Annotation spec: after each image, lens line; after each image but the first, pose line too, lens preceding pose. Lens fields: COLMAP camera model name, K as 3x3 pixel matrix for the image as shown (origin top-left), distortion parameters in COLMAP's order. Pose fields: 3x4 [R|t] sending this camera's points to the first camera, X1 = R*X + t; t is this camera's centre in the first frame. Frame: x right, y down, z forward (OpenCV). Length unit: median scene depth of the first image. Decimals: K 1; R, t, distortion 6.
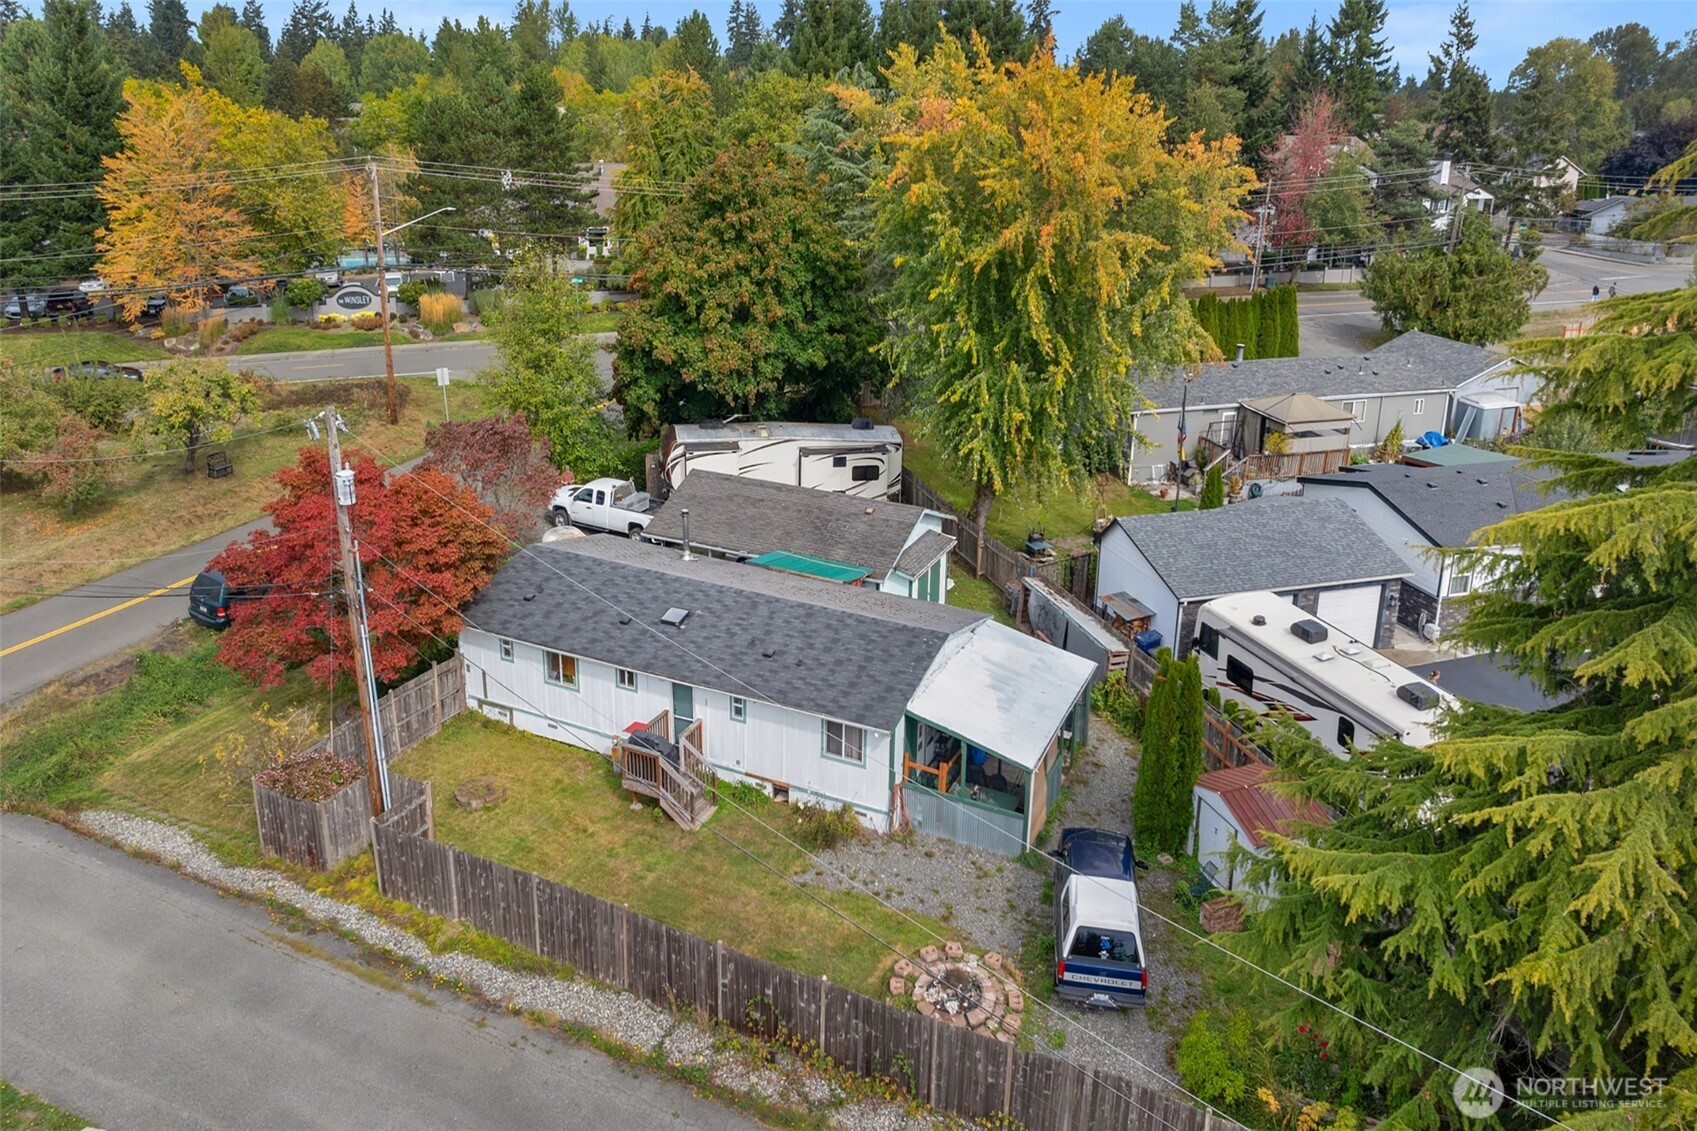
lens RADIAL K [[1218.8, 0, 846.5], [0, 1218.8, 423.7], [0, 0, 1]] dist [-0.012820, -0.001021]
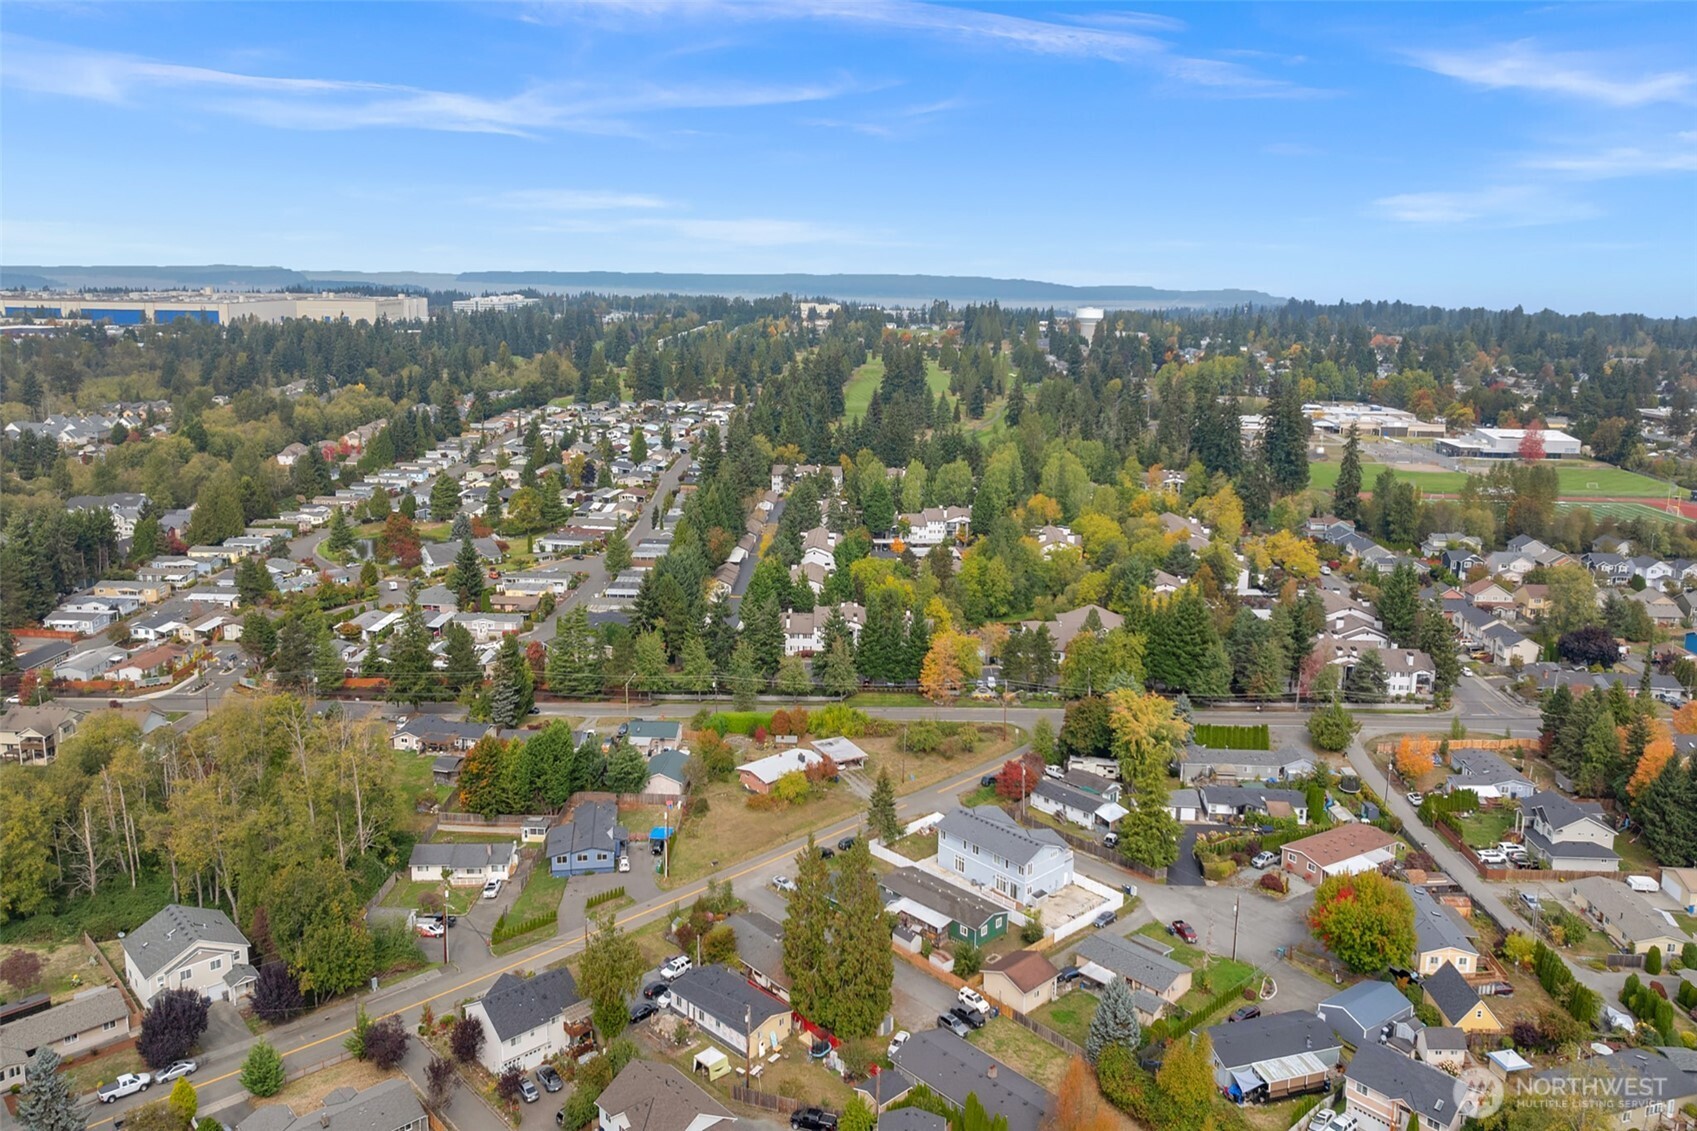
lens RADIAL K [[1242.0, 0, 844.6], [0, 1242.0, 498.1], [0, 0, 1]] dist [-0.016989, -0.008271]
pose [[0.932623, 0.058832, -0.356024, 0.983905], [-0.092403, 0.992660, -0.078021, -0.755860], [0.348821, 0.105662, 0.931214, -5.491227]]
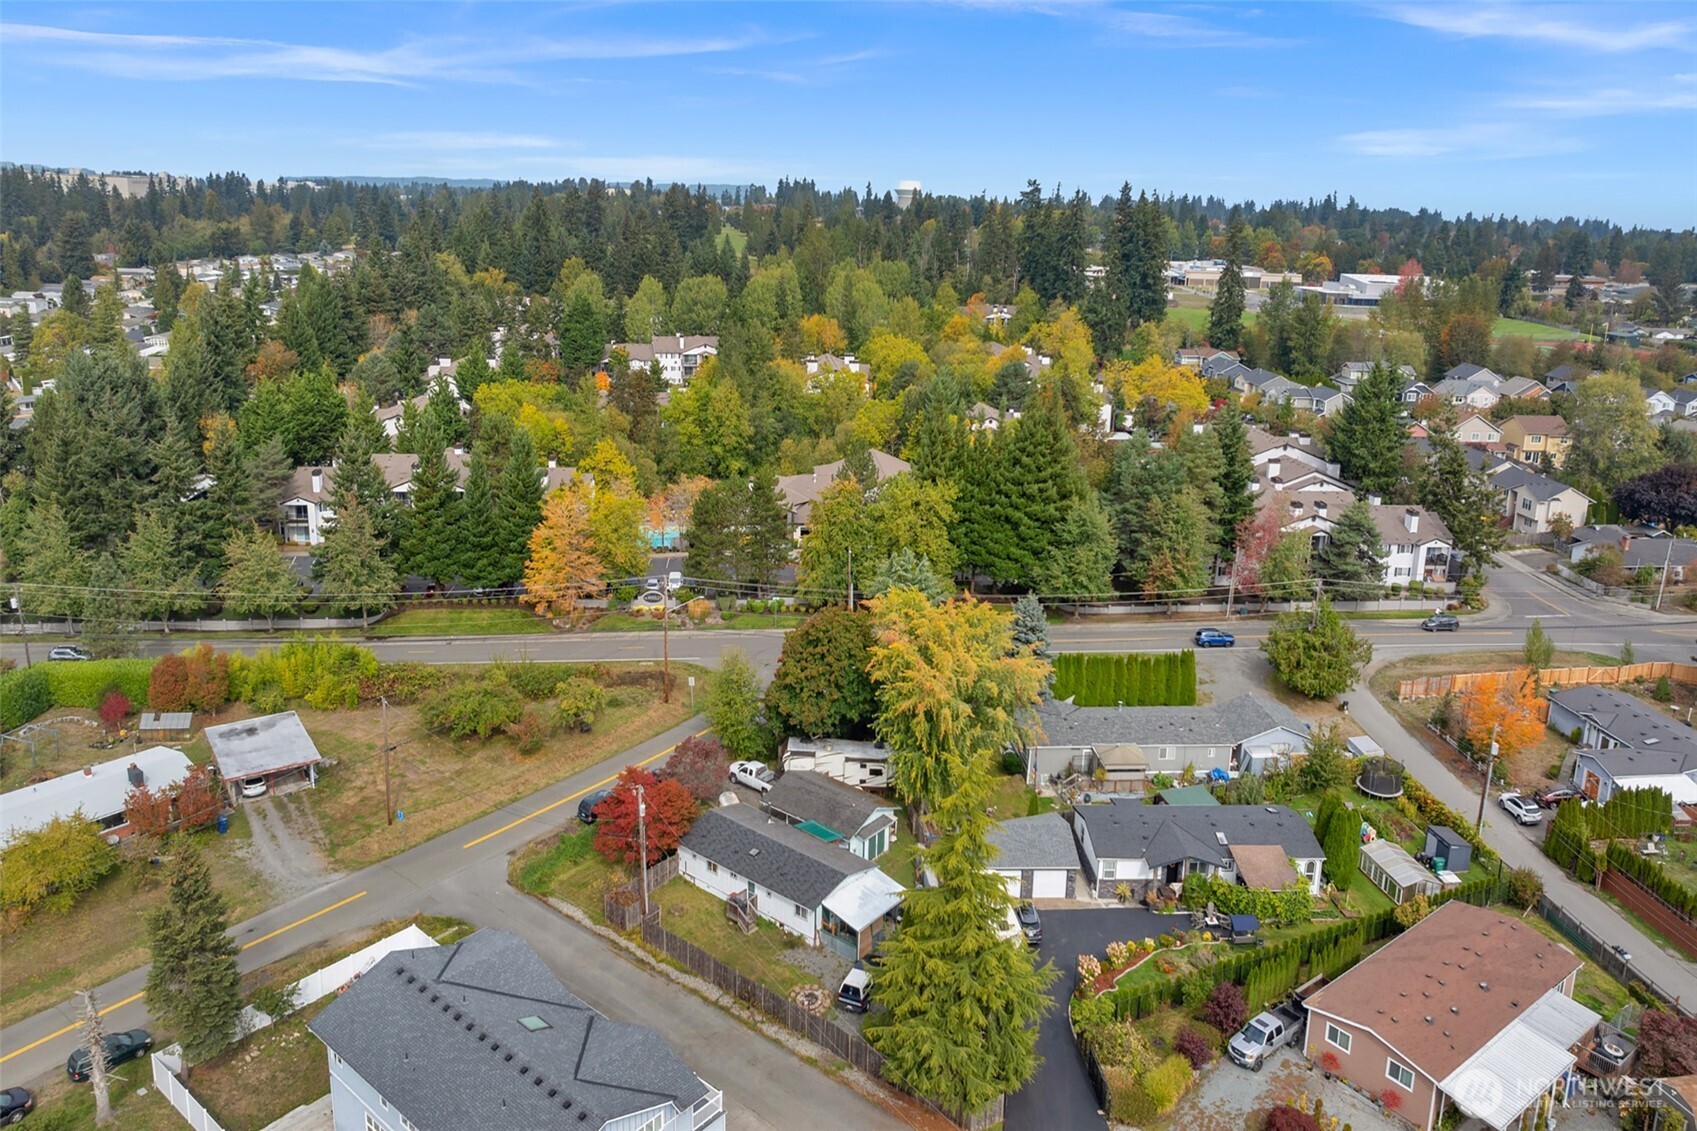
lens RADIAL K [[1218.8, 0, 846.5], [0, 1218.8, 423.7], [0, 0, 1]] dist [-0.012820, -0.001021]
pose [[0.973023, 0.055487, -0.223936, 0.569434], [-0.073560, 0.994602, -0.073183, -0.564188], [0.218666, 0.087681, 0.971852, -1.543362]]
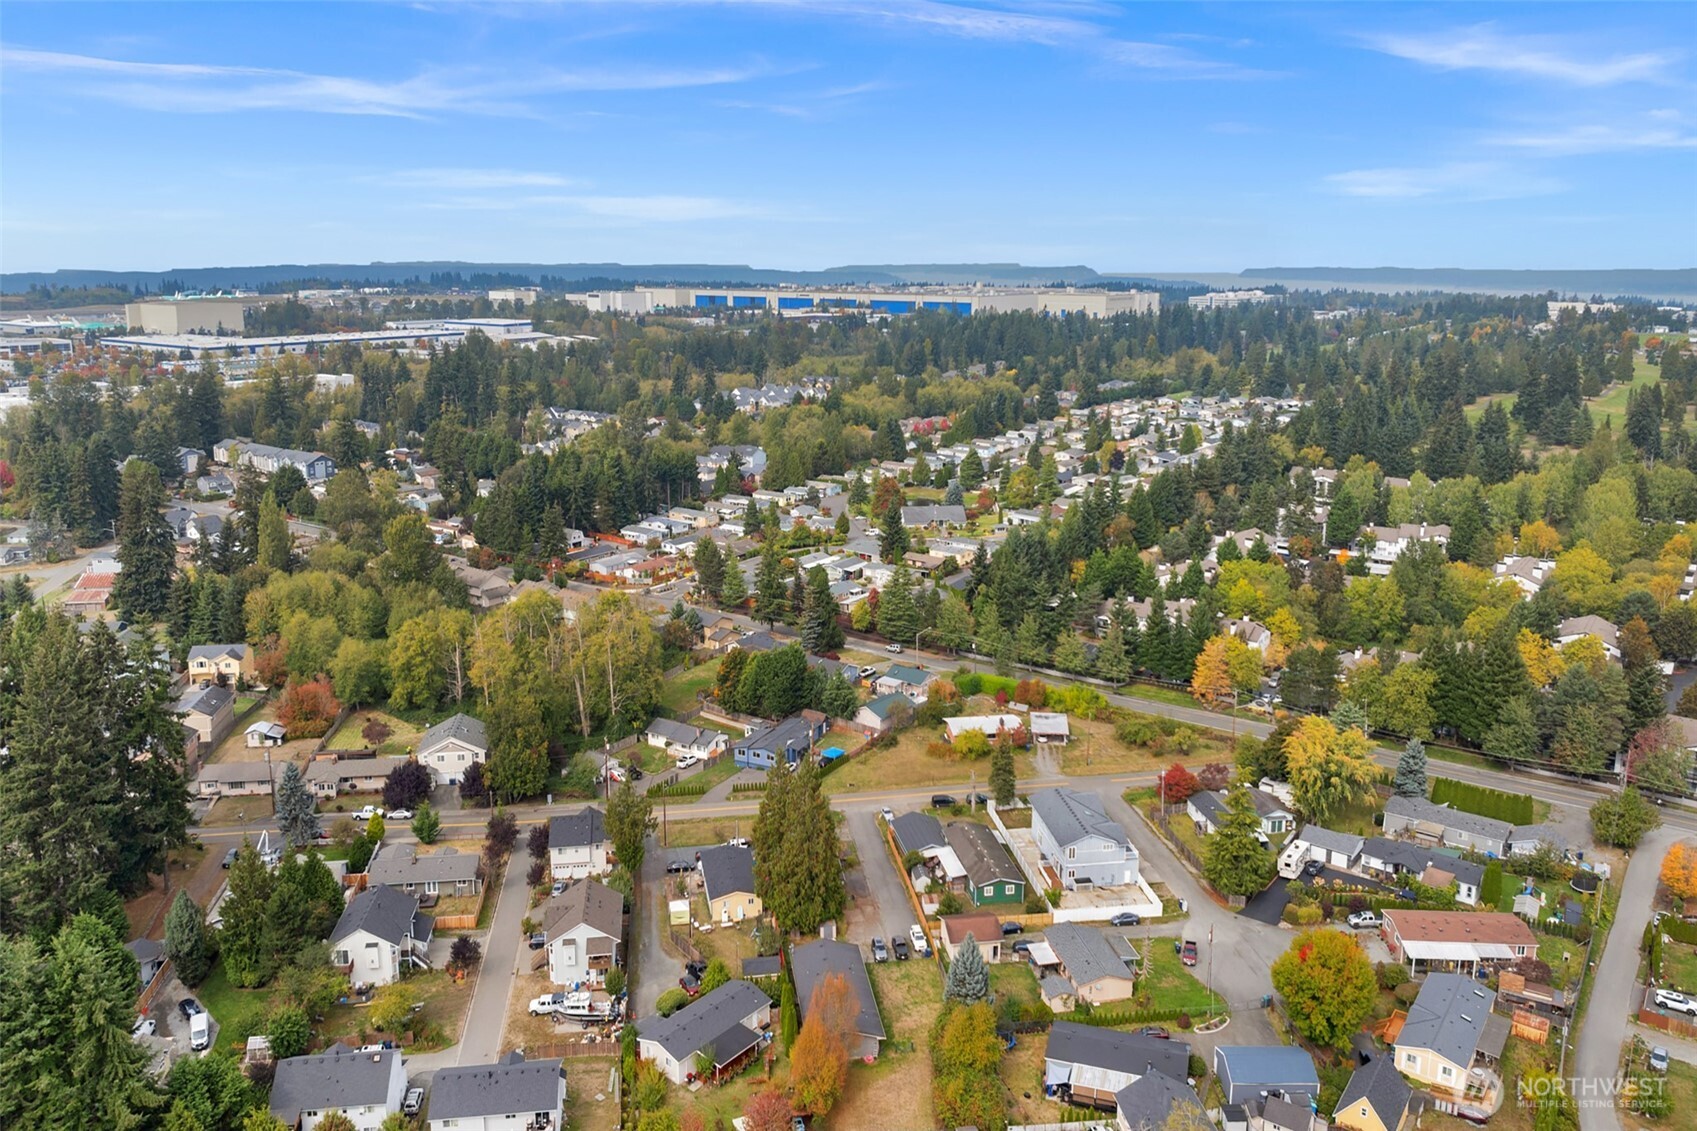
lens RADIAL K [[1223.7, 0, 854.1], [0, 1223.7, 512.7], [0, 0, 1]] dist [-0.023986, -0.000243]
pose [[0.568470, 0.149306, -0.809042, 3.488107], [-0.212104, 0.976748, 0.031222, -1.078766], [0.794892, 0.153853, 0.586921, -4.179564]]
